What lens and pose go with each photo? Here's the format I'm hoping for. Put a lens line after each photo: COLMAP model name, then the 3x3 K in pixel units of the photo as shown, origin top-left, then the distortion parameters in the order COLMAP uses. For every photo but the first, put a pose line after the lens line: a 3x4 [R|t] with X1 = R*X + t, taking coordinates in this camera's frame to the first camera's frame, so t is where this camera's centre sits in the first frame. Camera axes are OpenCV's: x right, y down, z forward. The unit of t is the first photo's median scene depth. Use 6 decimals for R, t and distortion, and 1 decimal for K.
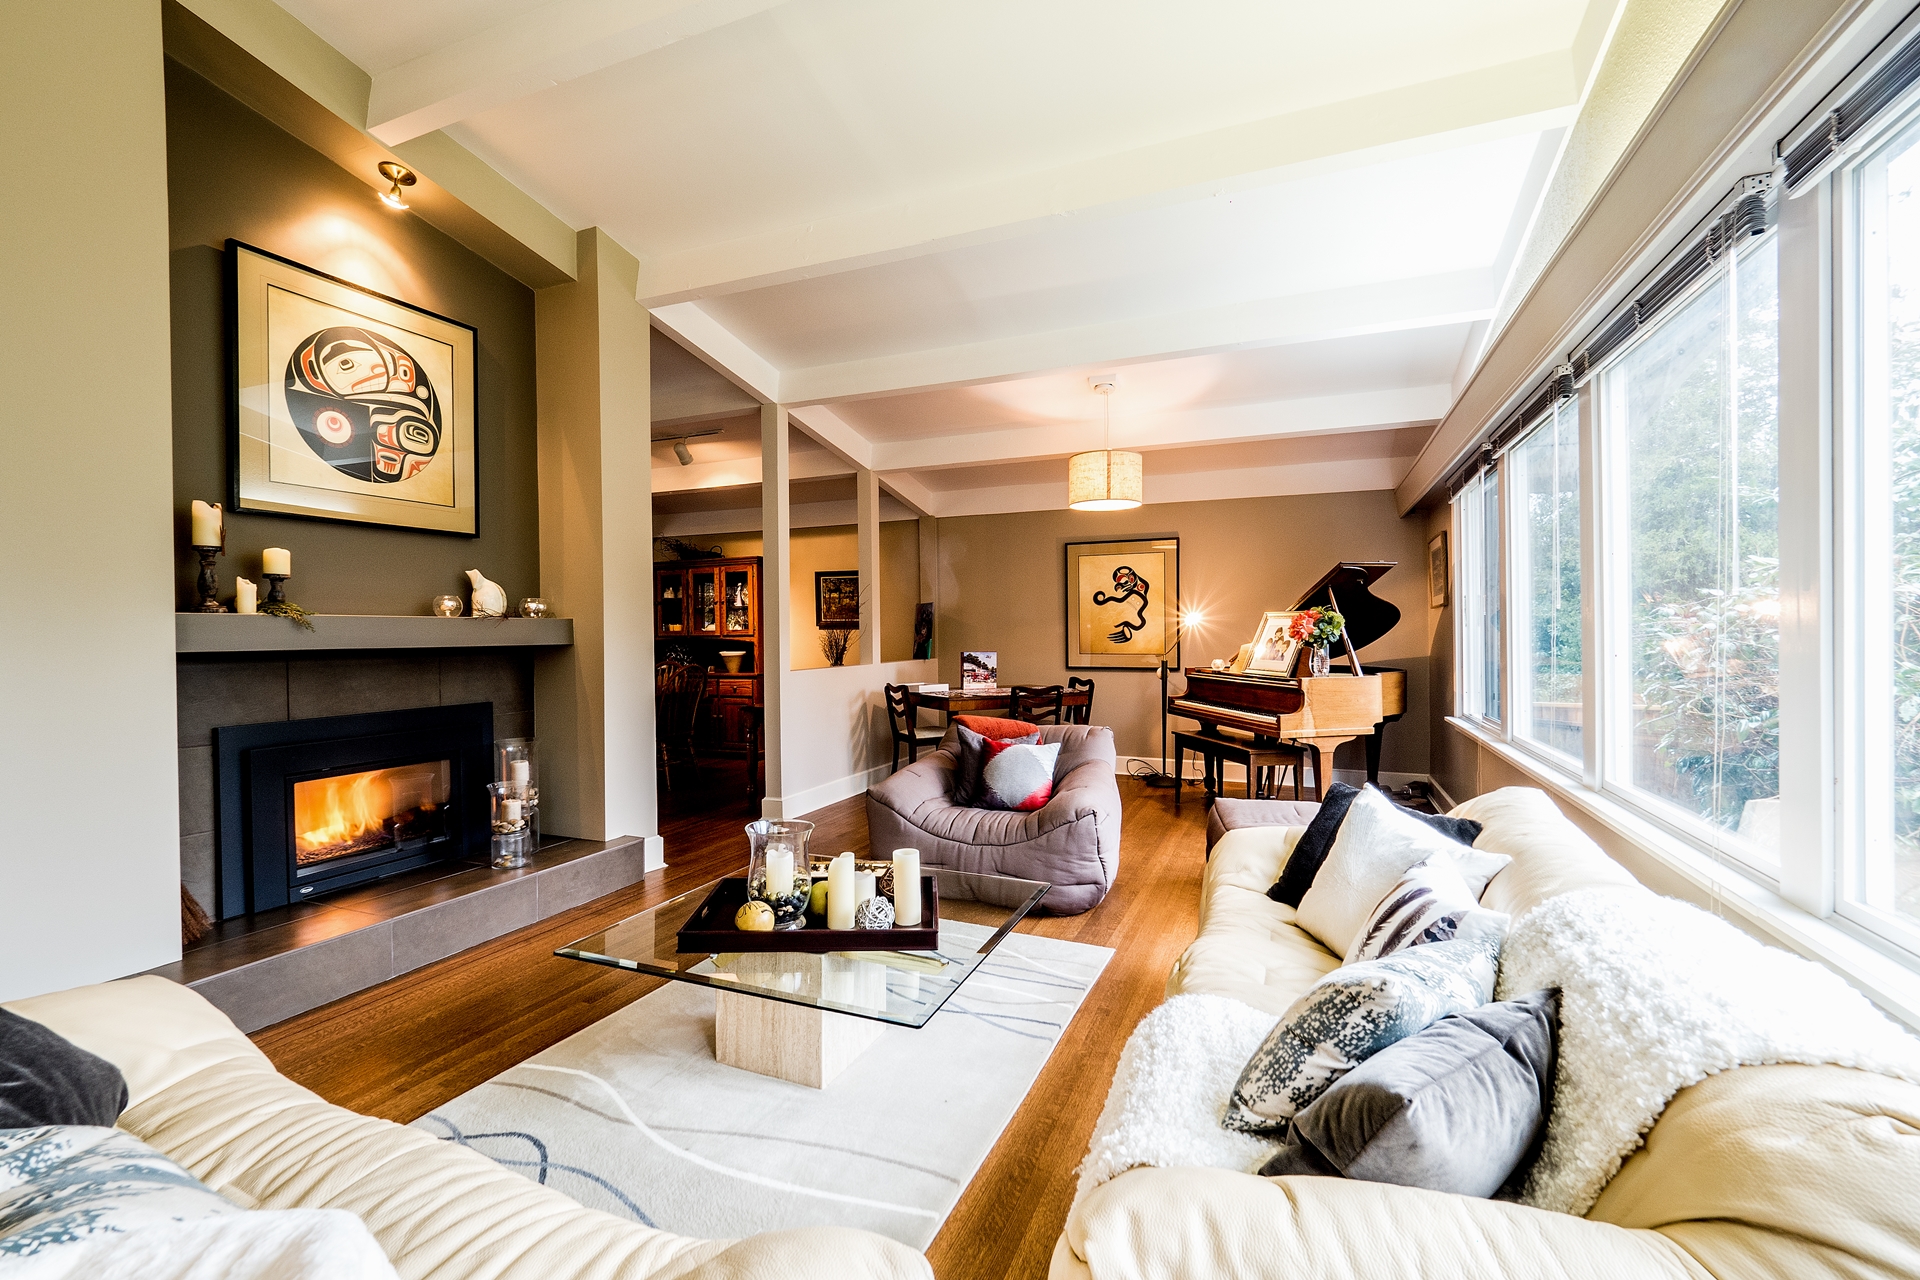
lens RADIAL K [[813.2, 0, 961.5], [0, 813.2, 641.7], [0, 0, 1]] dist [-0.007820, 0.001093]
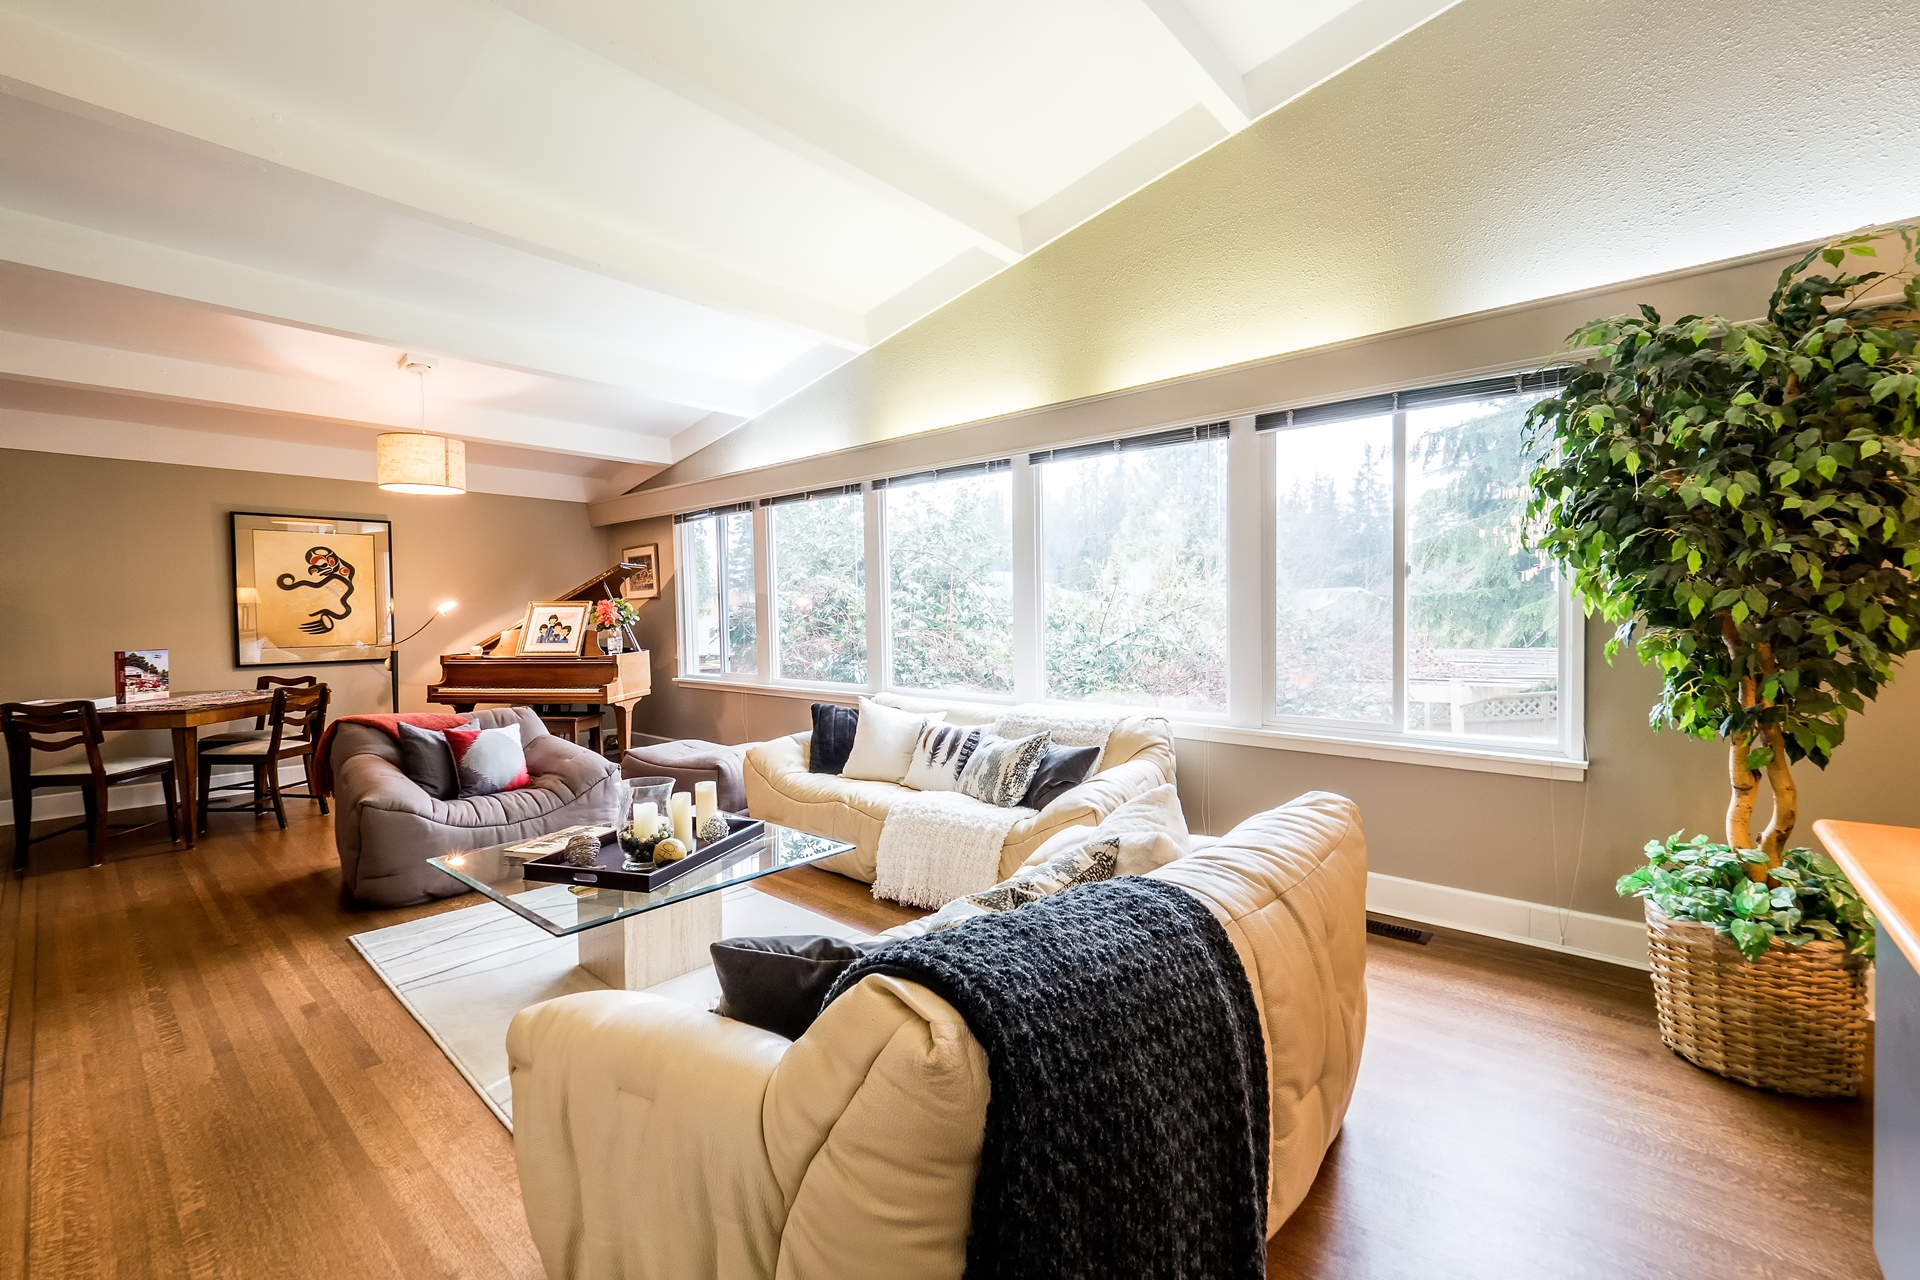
lens RADIAL K [[813.2, 0, 969.3], [0, 813.2, 630.1], [0, 0, 1]] dist [-0.007820, 0.001093]
pose [[0.307701, -0.020974, 0.951252, -0.439734], [0.021345, 0.999658, 0.015137, -0.000746], [-0.951244, 0.015647, 0.308043, 0.066503]]
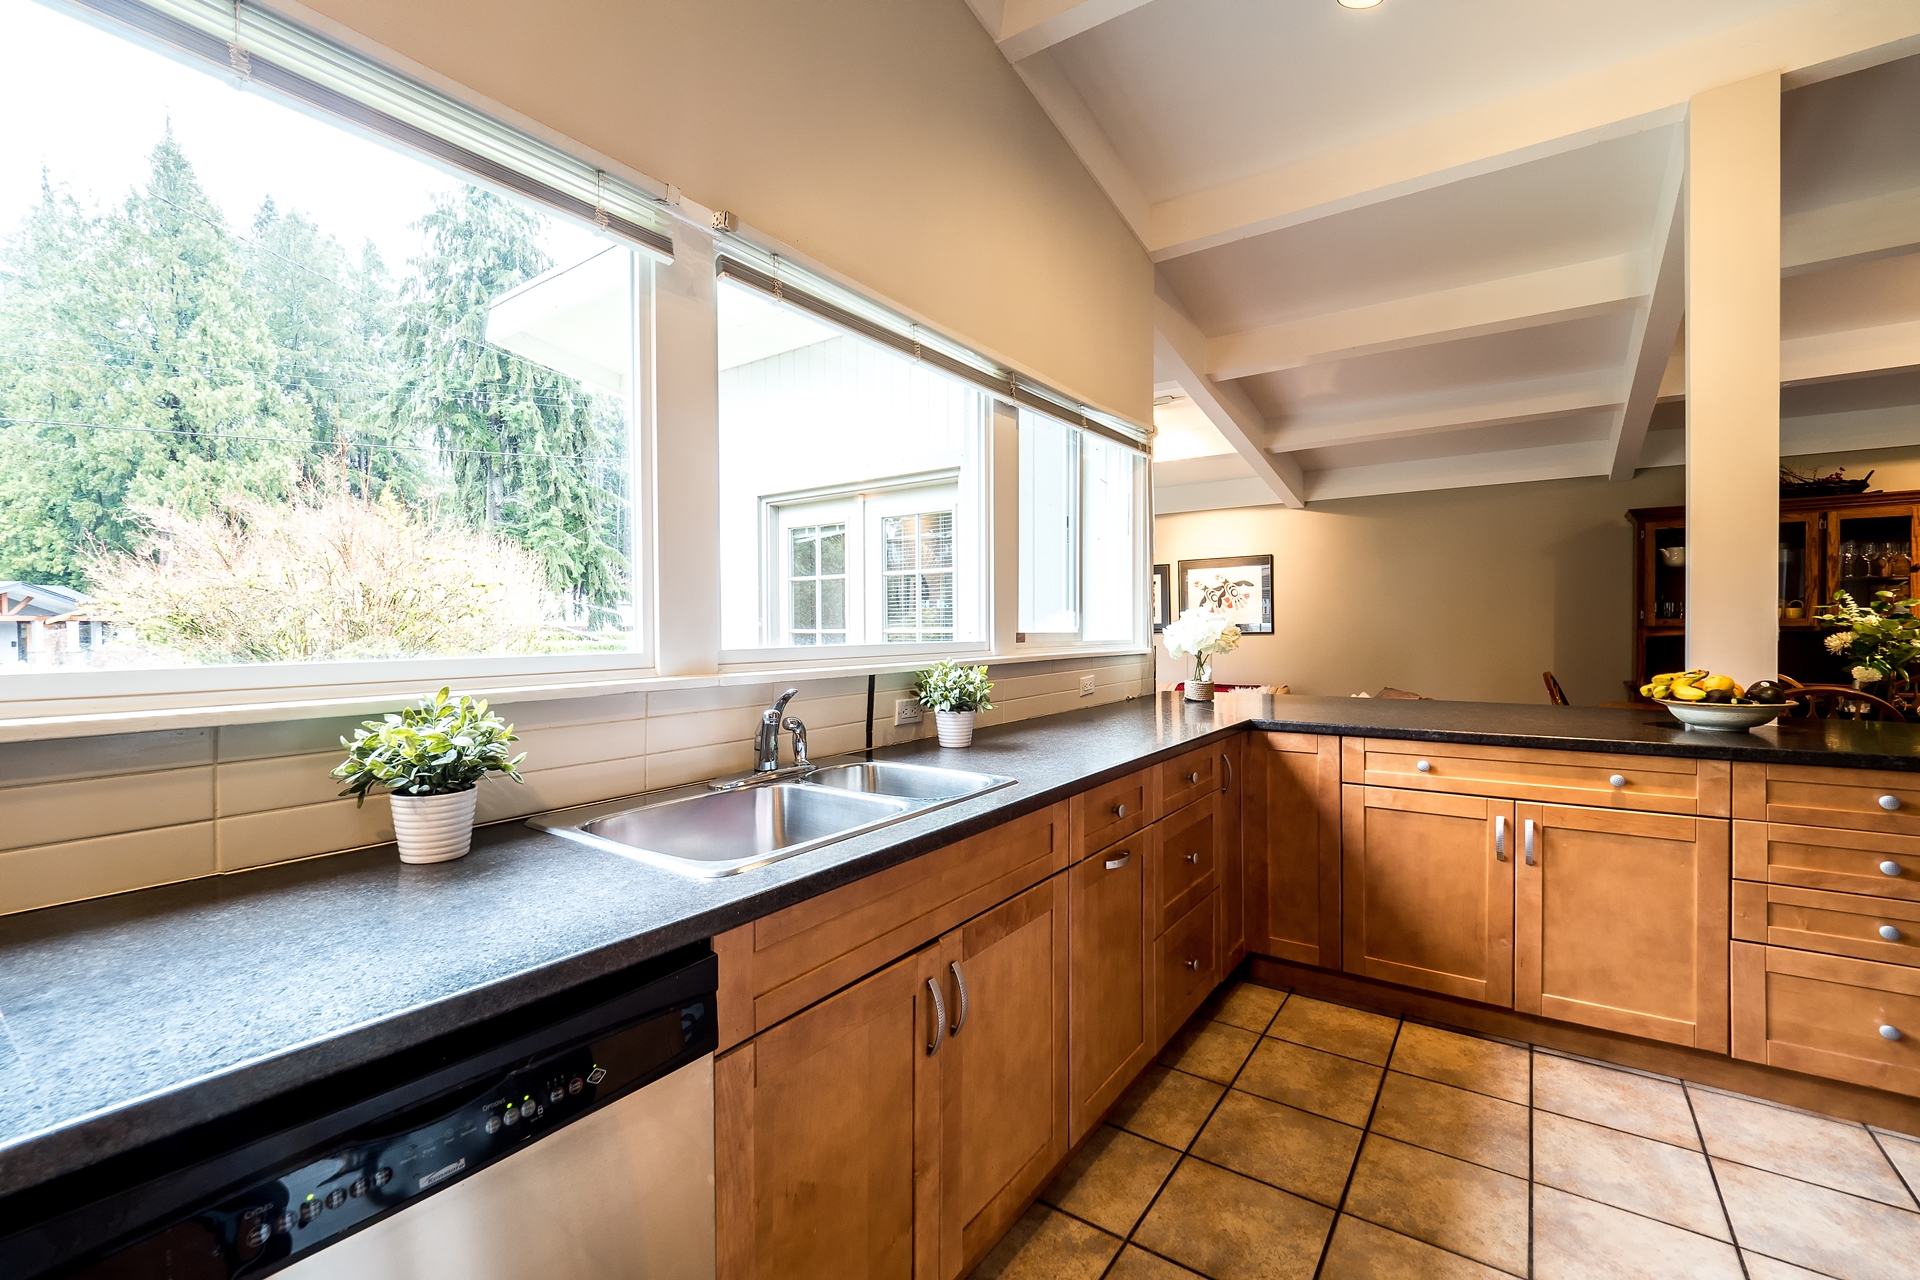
lens RADIAL K [[813.2, 0, 957.2], [0, 813.2, 637.8], [0, 0, 1]] dist [-0.007820, 0.001093]
pose [[0.977710, 0.008258, -0.209798, -1.033370], [-0.005938, 0.999914, 0.011685, -0.003623], [0.209877, -0.010179, 0.977675, 0.387779]]
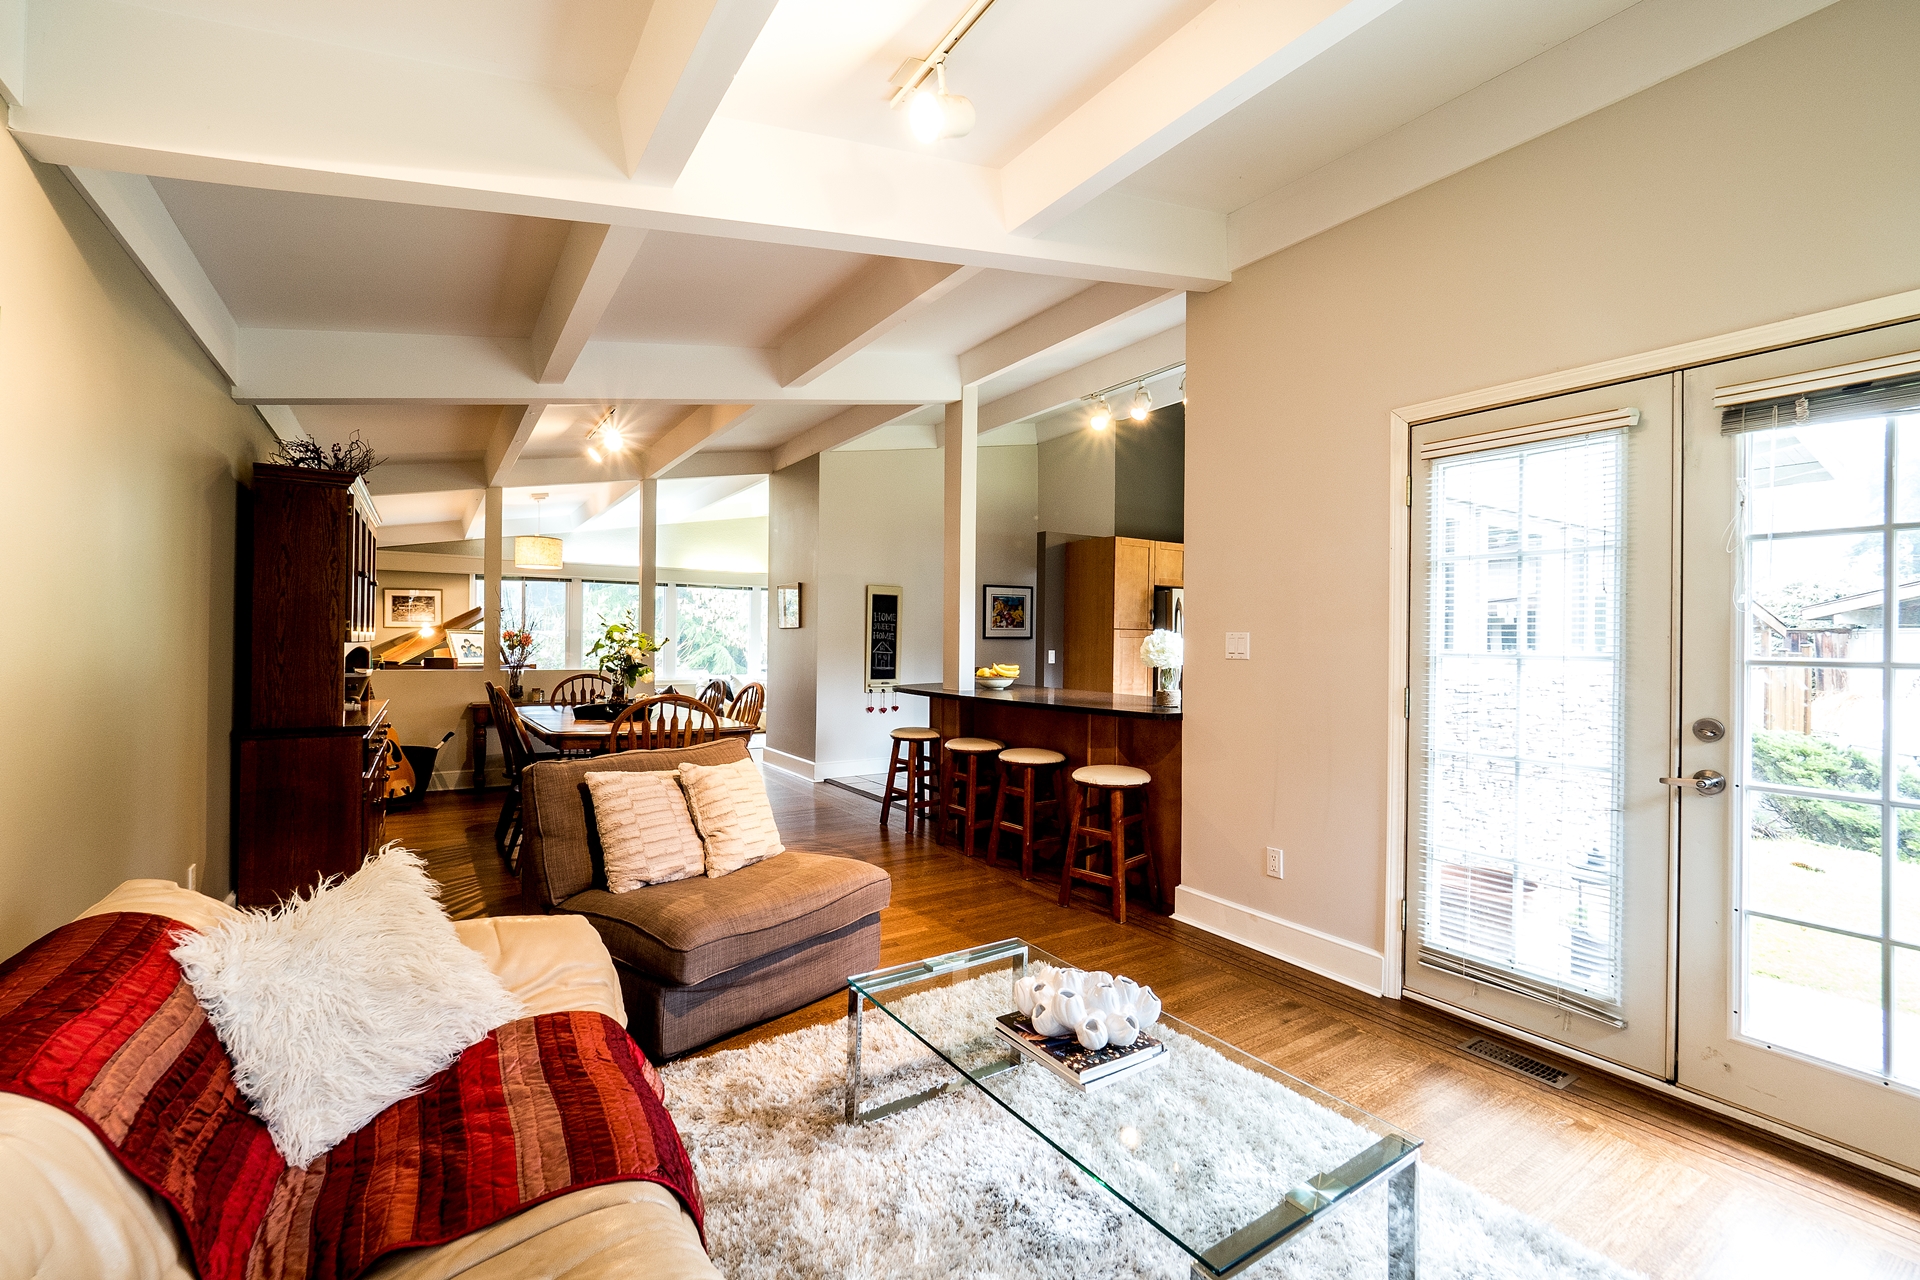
lens RADIAL K [[813.2, 0, 961.0], [0, 813.2, 637.5], [0, 0, 1]] dist [-0.007820, 0.001093]
pose [[-0.841486, 0.004231, 0.540262, -1.203760], [0.000888, 0.999979, -0.006447, -0.006886], [-0.540278, -0.004946, -0.841472, 1.567226]]
